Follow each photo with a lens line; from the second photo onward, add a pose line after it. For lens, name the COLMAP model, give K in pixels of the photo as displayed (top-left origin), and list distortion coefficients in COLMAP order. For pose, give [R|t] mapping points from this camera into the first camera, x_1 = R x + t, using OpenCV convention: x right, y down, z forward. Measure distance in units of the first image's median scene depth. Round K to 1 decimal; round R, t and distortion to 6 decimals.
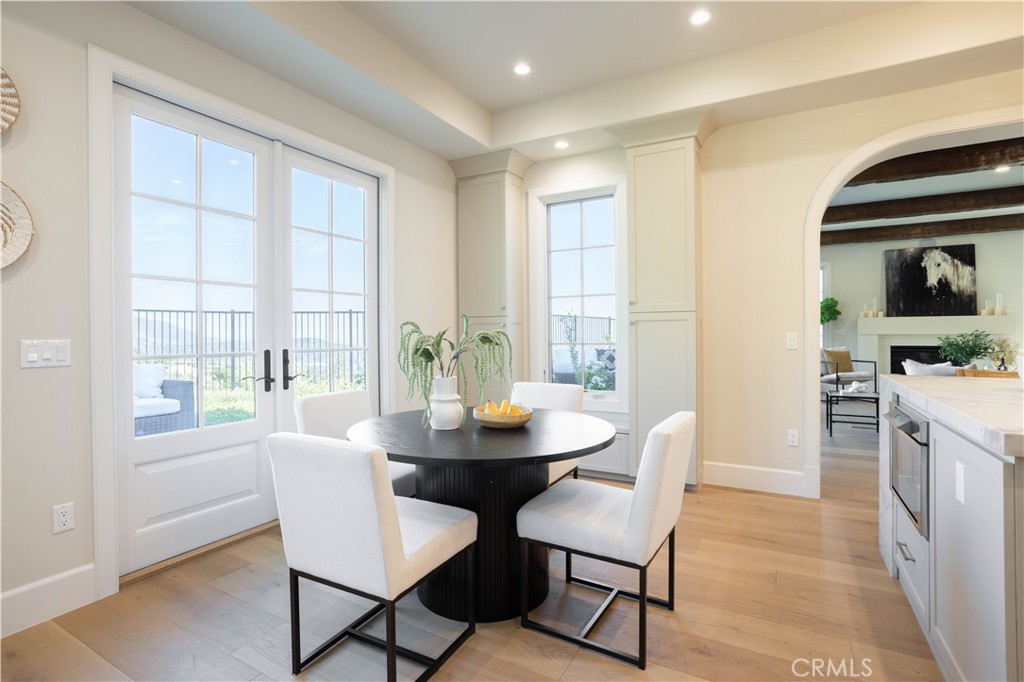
lens RADIAL K [[497.2, 0, 509.3], [0, 497.2, 332.5], [0, 0, 1]] dist [-0.010905, 0.005626]
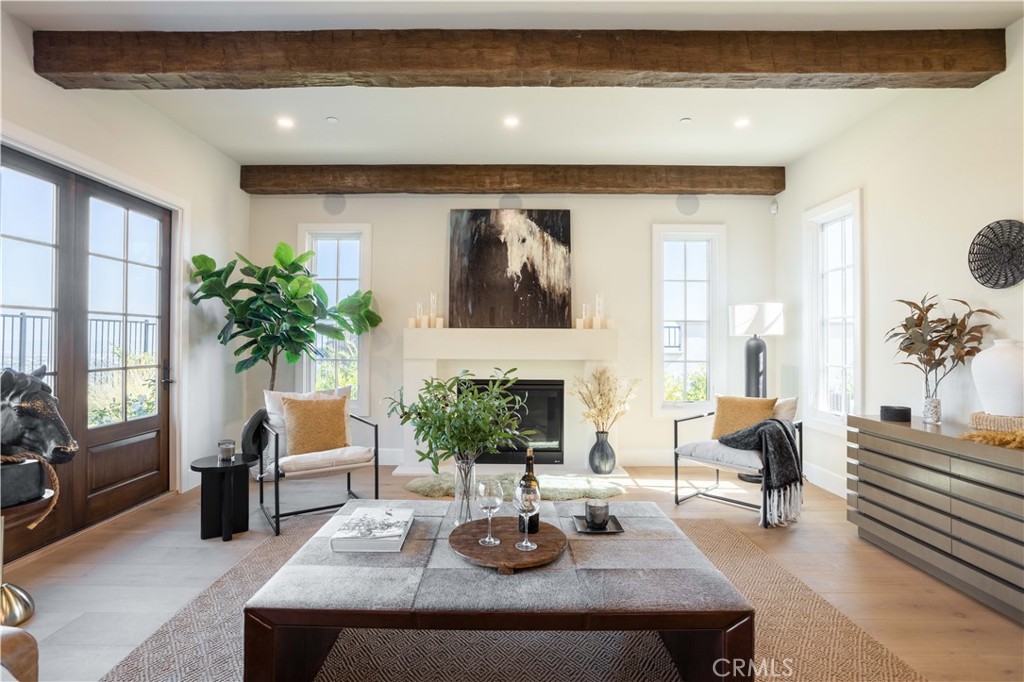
lens RADIAL K [[497.2, 0, 520.5], [0, 497.2, 328.0], [0, 0, 1]] dist [-0.010905, 0.005626]
pose [[0.869146, 0.027157, 0.493809, 0.580011], [-0.012873, 0.999395, -0.032303, -0.014866], [-0.494388, 0.021719, 0.868970, 0.496882]]
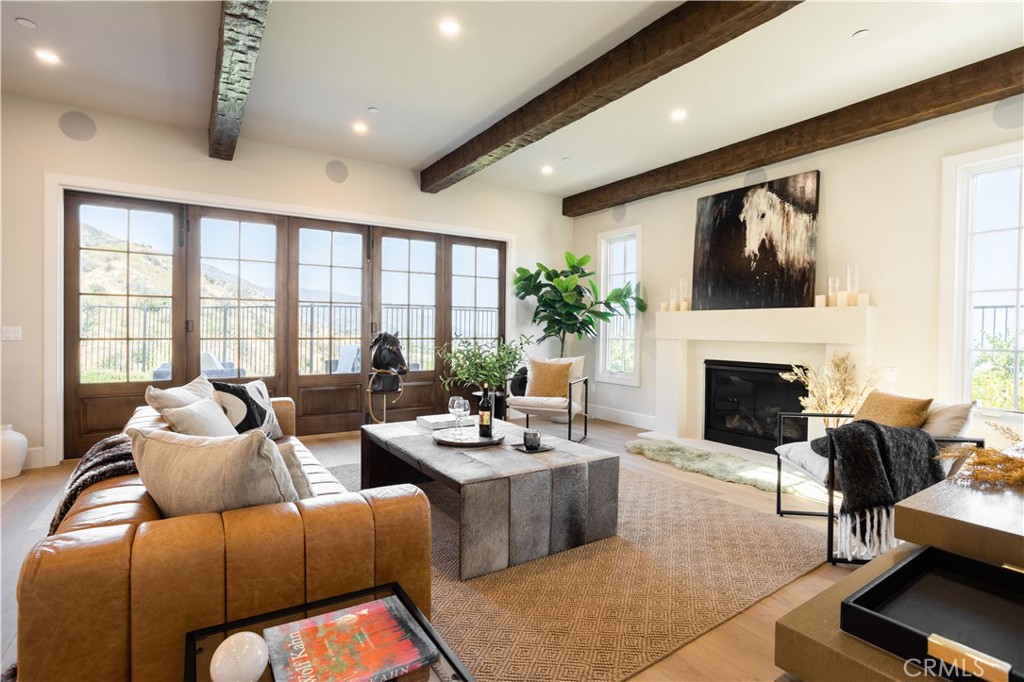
lens RADIAL K [[497.2, 0, 513.9], [0, 497.2, 334.5], [0, 0, 1]] dist [-0.010905, 0.005626]
pose [[0.905525, 0.024453, -0.423587, 0.855416], [-0.020563, 0.999694, 0.013752, -0.006654], [0.423793, -0.003743, 0.905751, 0.383769]]
